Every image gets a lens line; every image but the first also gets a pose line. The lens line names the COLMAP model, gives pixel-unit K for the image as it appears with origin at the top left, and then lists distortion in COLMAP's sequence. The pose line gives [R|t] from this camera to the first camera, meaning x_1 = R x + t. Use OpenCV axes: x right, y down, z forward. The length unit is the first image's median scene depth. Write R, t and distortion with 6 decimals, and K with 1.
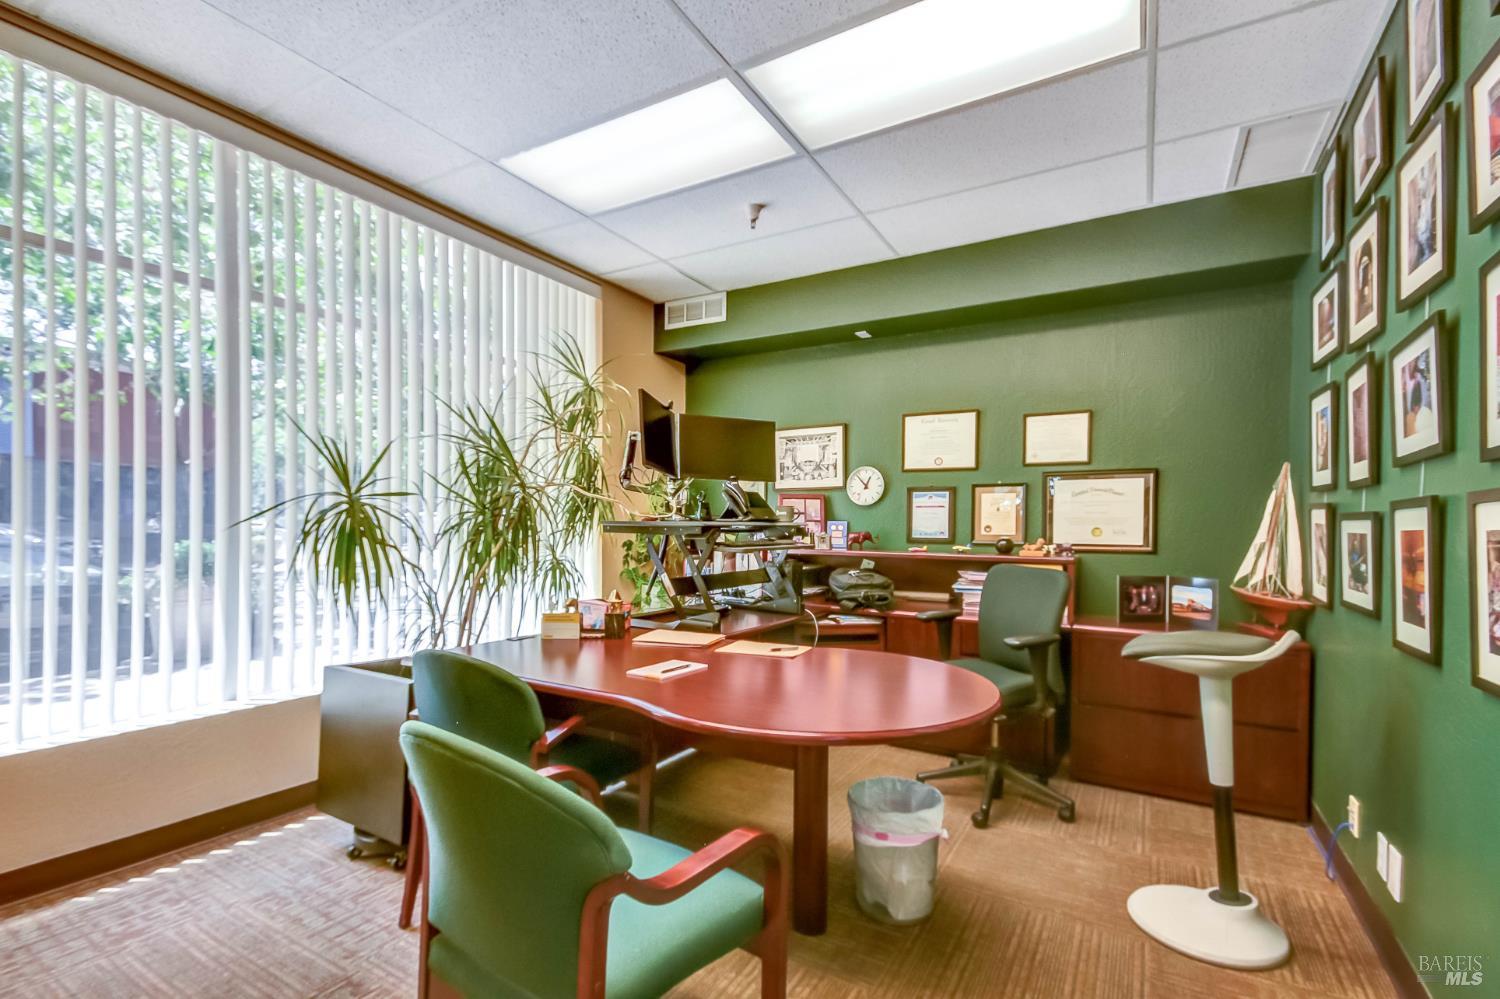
lens RADIAL K [[662.3, 0, 762.7], [0, 662.3, 509.9], [0, 0, 1]] dist [0.020206, -0.000689]
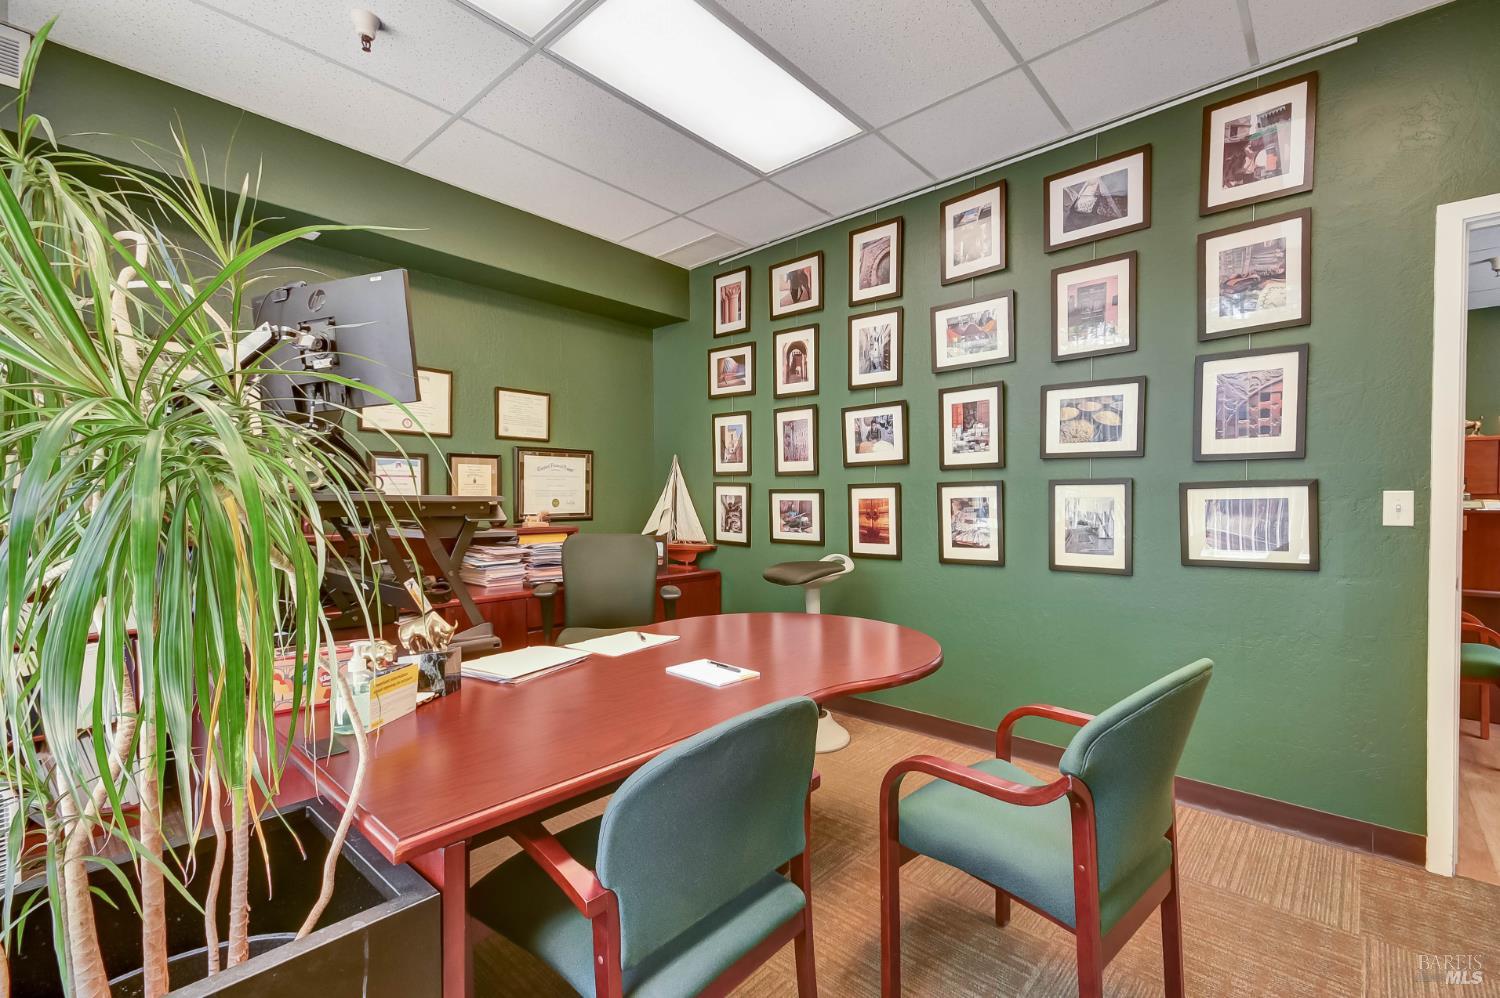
lens RADIAL K [[662.3, 0, 762.7], [0, 662.3, 509.4], [0, 0, 1]] dist [0.020206, -0.000689]
pose [[0.195203, -0.026437, 0.980406, -0.540862], [-0.012285, 0.999492, 0.029397, 0.006919], [-0.980686, -0.017783, 0.194780, 0.427546]]
